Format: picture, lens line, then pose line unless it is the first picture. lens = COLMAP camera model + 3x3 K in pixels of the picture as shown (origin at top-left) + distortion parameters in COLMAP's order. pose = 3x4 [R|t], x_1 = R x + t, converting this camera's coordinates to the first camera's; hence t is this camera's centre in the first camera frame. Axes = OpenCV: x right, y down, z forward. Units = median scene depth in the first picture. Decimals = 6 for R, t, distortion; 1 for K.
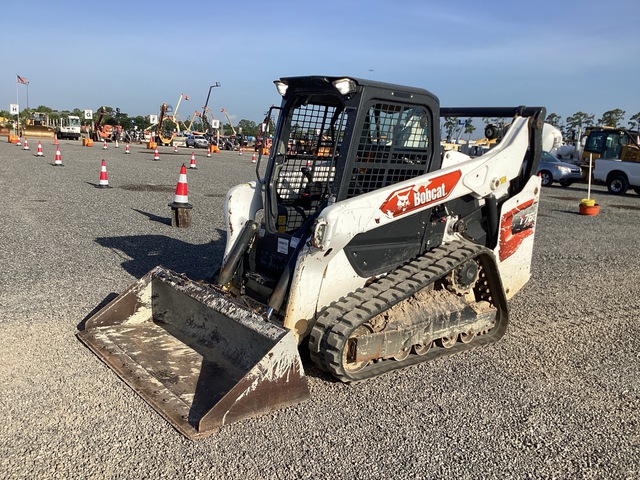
lens RADIAL K [[605.9, 0, 322.3], [0, 605.9, 244.4], [0, 0, 1]] dist [0.209912, 0.002486]
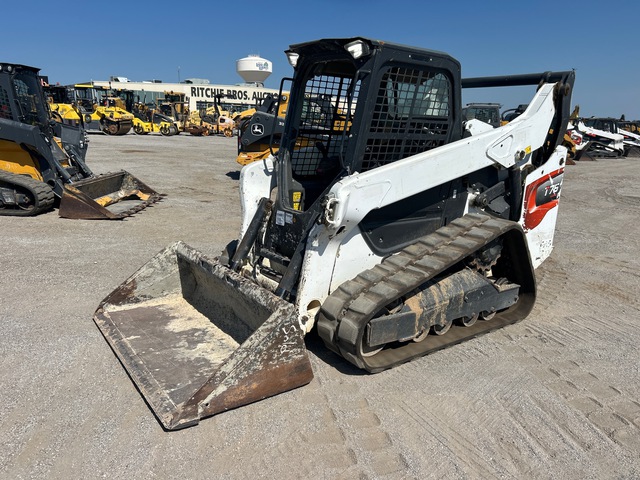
lens RADIAL K [[505.6, 0, 316.7], [0, 505.6, 241.7], [0, 0, 1]] dist [0.107095, -0.004656]
pose [[0.997542, -0.009994, -0.069360, 0.023410], [0.013457, 0.998676, 0.049648, -0.007577], [0.068772, -0.050460, 0.996355, 0.194899]]
